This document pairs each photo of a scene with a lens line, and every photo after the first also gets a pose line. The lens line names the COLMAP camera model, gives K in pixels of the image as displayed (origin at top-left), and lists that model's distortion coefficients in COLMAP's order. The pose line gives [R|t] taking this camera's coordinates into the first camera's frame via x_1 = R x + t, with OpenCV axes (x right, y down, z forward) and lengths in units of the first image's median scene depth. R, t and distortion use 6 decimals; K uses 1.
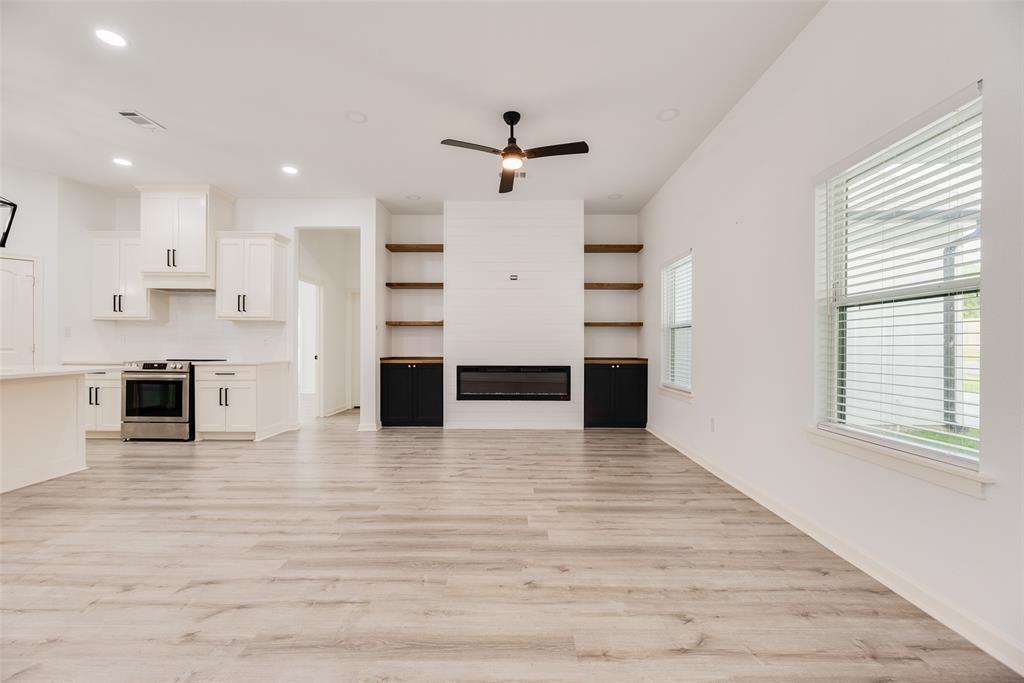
lens RADIAL K [[410.8, 0, 512.1], [0, 410.8, 346.1], [0, 0, 1]] dist [0.002644, -0.000107]
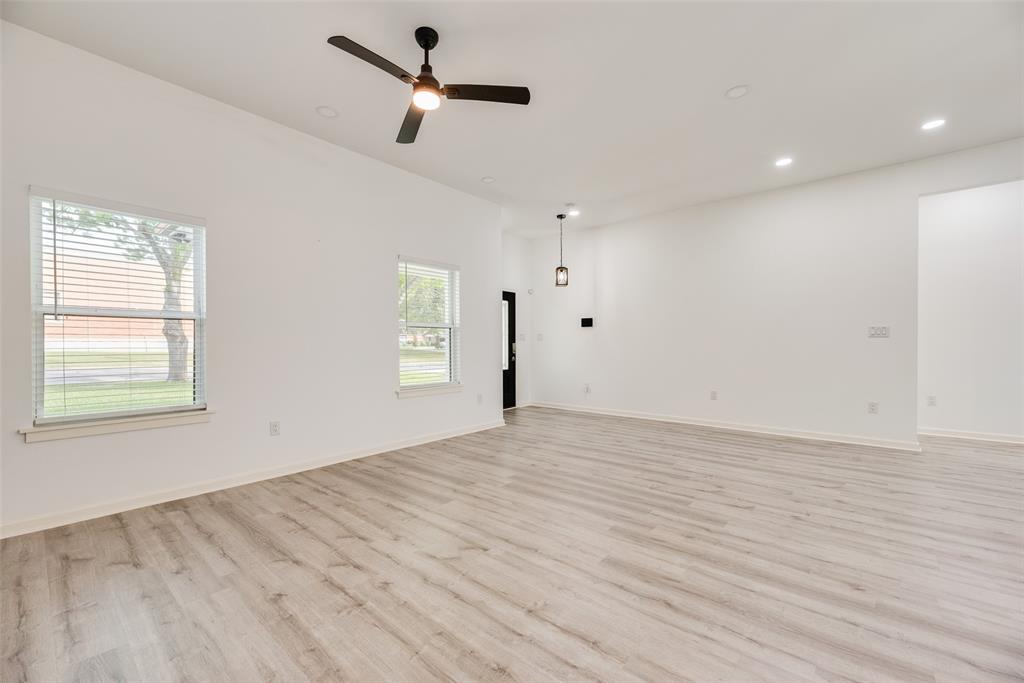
lens RADIAL K [[416.7, 0, 513.0], [0, 416.7, 349.4], [0, 0, 1]] dist [0.001813, -0.000088]
pose [[-0.768587, -0.004340, 0.639731, -0.432950], [0.002159, 0.999954, 0.009378, -0.001159], [-0.639742, 0.008589, -0.768542, 1.069125]]
